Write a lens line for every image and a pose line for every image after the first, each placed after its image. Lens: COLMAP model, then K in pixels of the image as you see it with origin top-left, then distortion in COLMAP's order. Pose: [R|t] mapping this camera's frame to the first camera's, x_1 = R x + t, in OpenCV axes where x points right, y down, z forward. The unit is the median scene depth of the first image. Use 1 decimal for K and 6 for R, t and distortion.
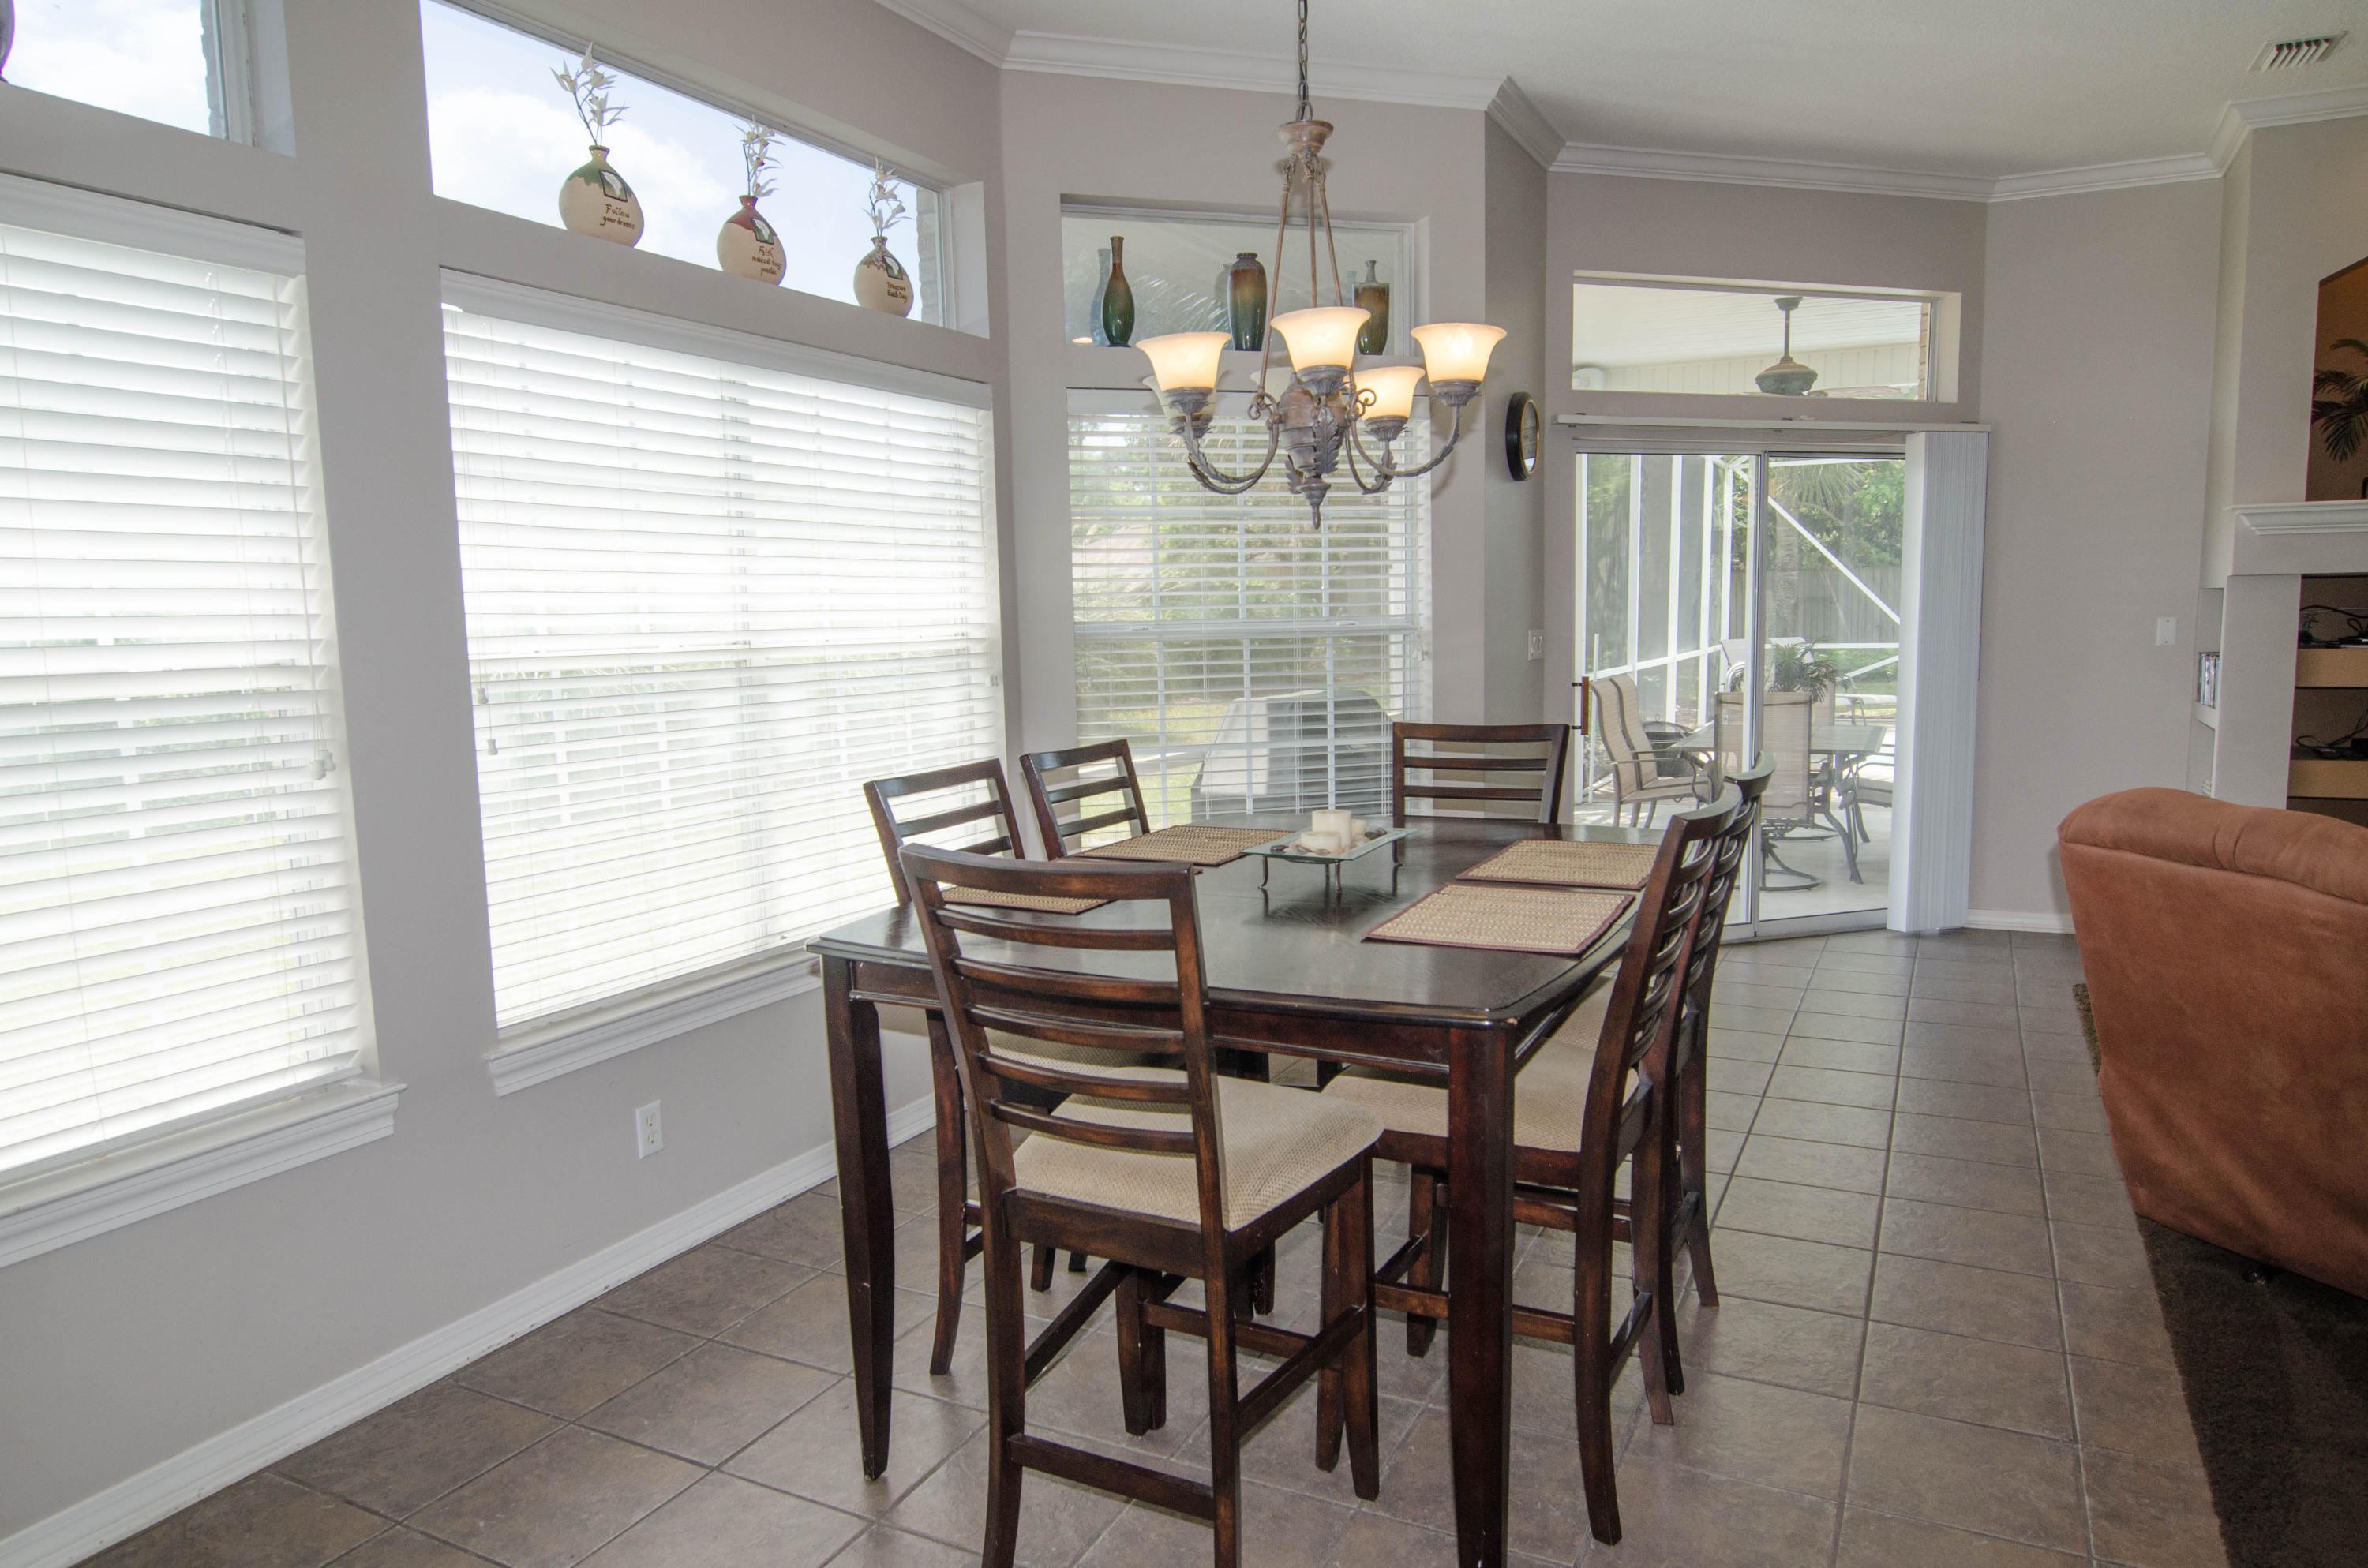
lens RADIAL K [[1565.3, 0, 1197.2], [0, 1565.3, 804.0], [0, 0, 1]] dist [-0.001813, -0.003158]
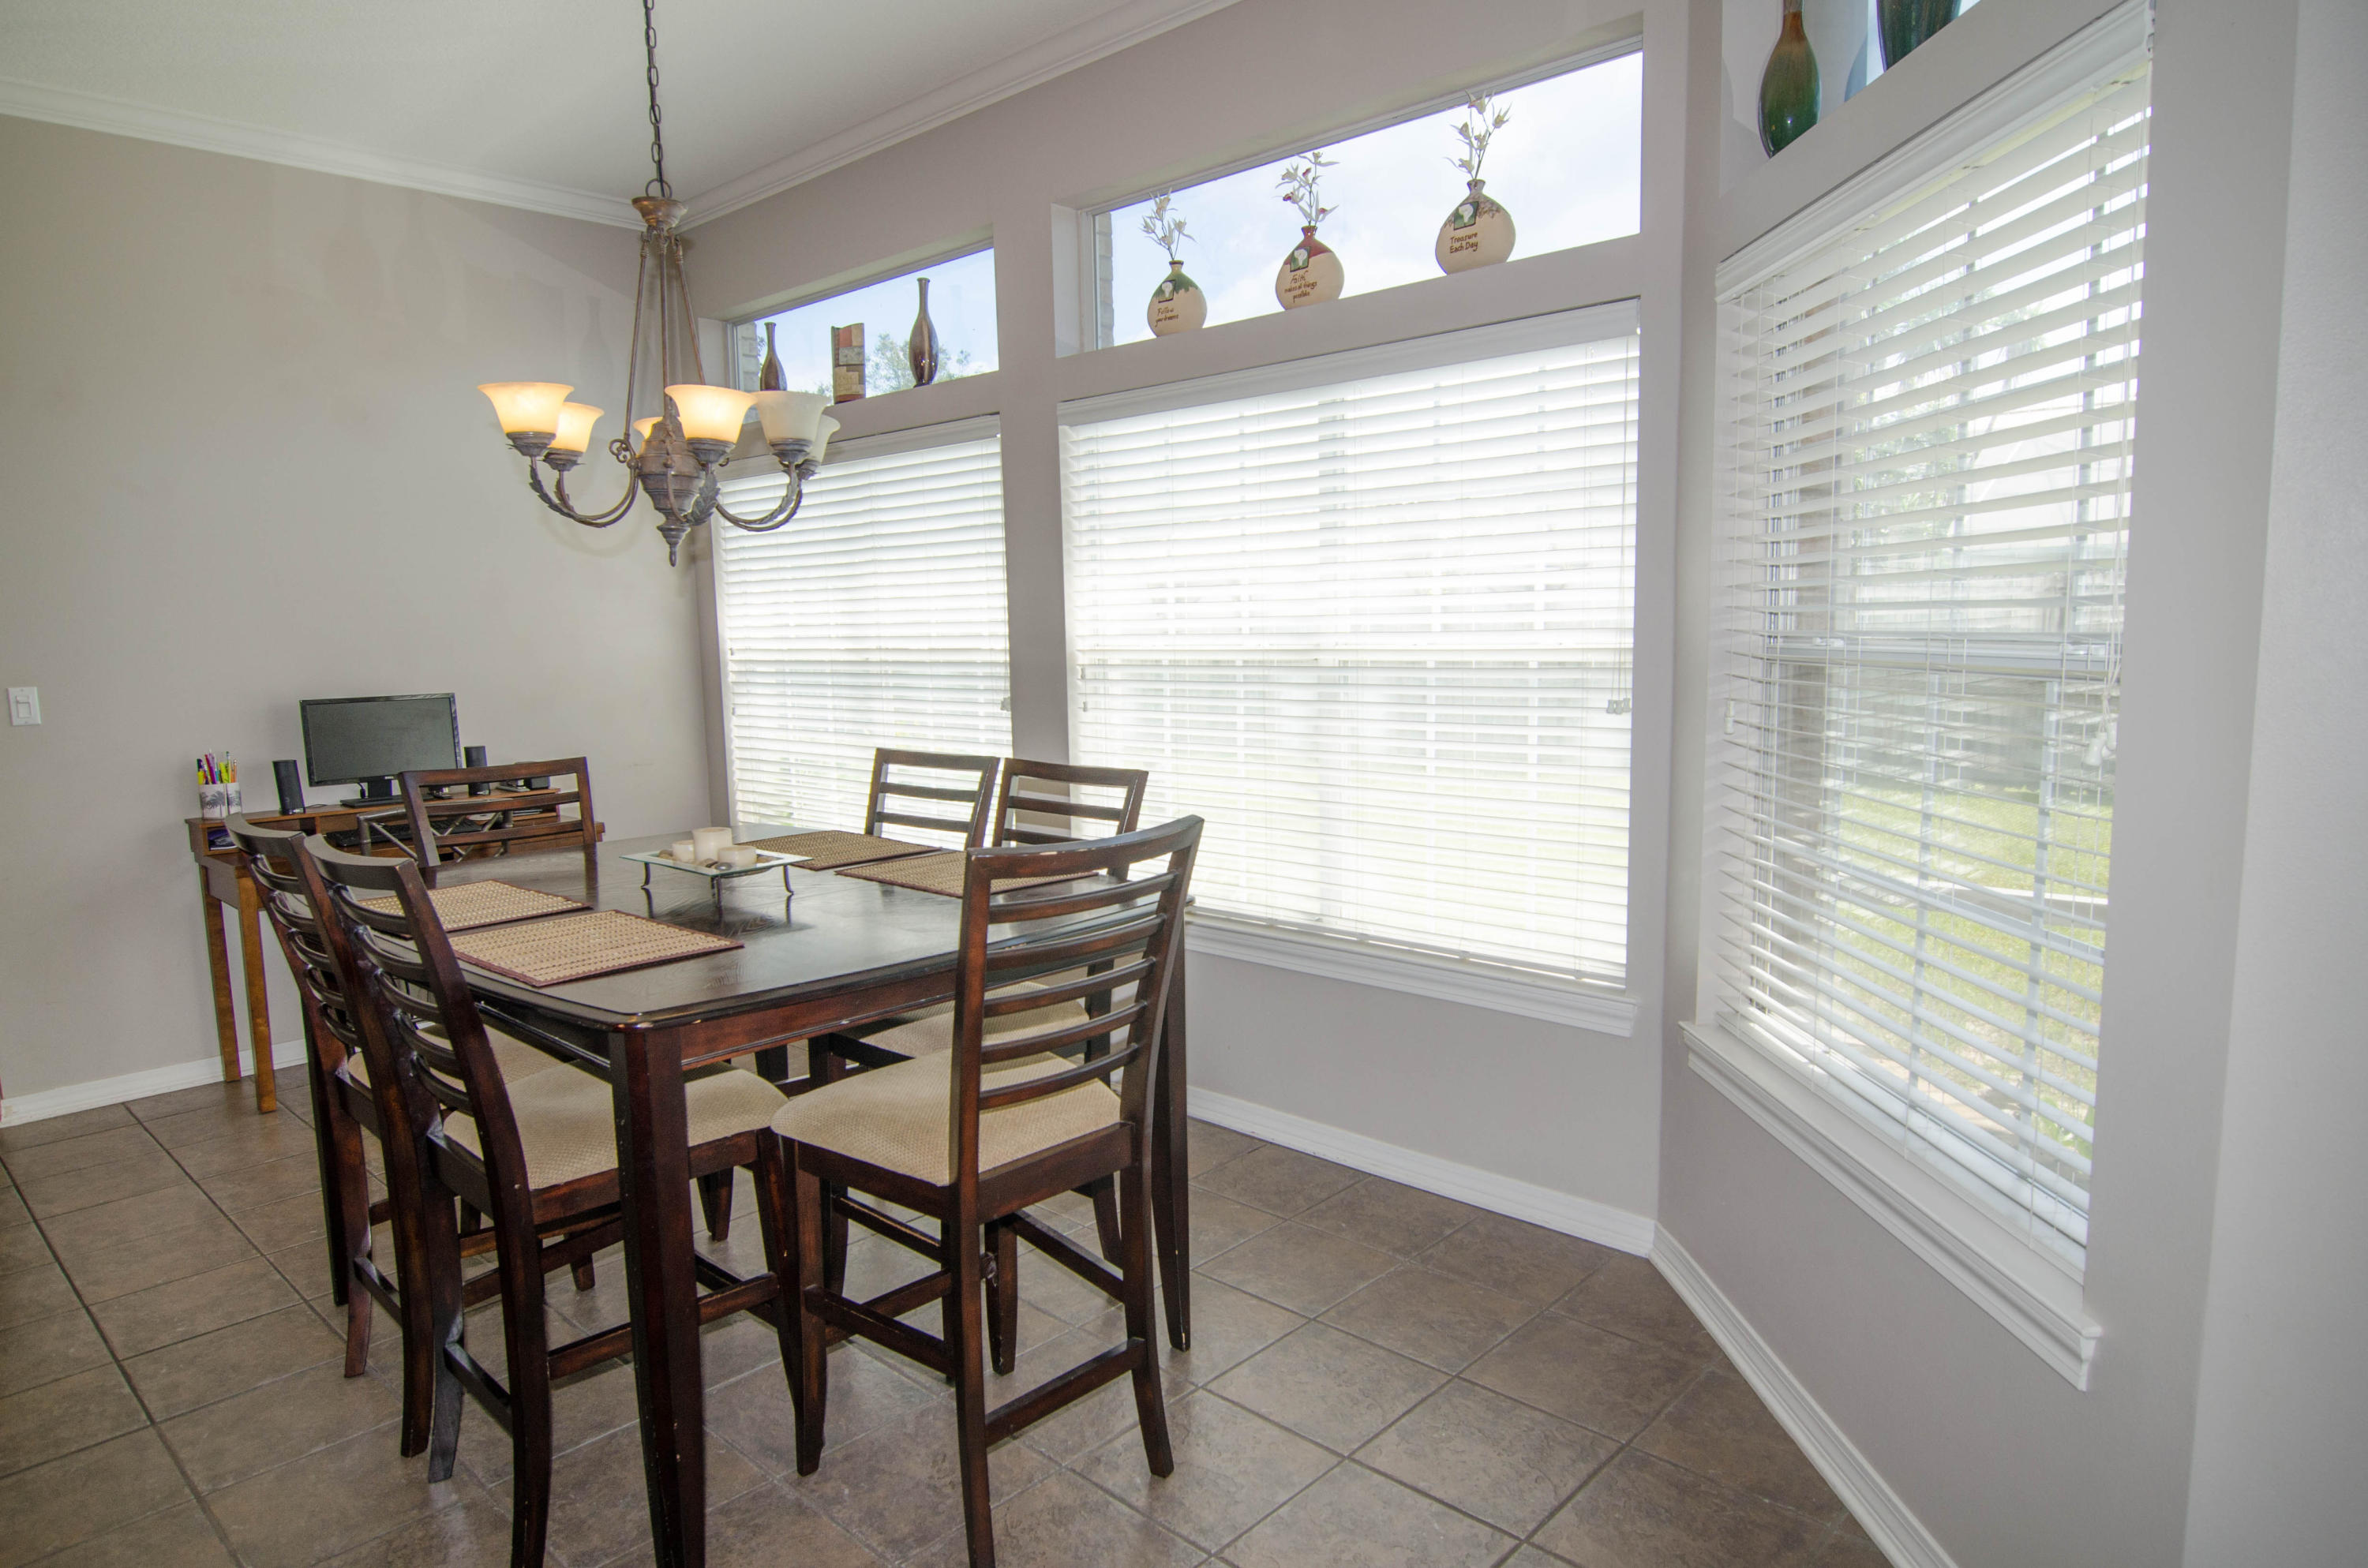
lens RADIAL K [[1404.4, 0, 1185.7], [0, 1404.4, 795.8], [0, 0, 1]] dist [0.005427, 0.000275]
pose [[-0.292281, 0.142306, -0.945685, 0.778131], [-0.090801, 0.980270, 0.175574, -0.187288], [0.952012, 0.137186, -0.273593, 1.373817]]
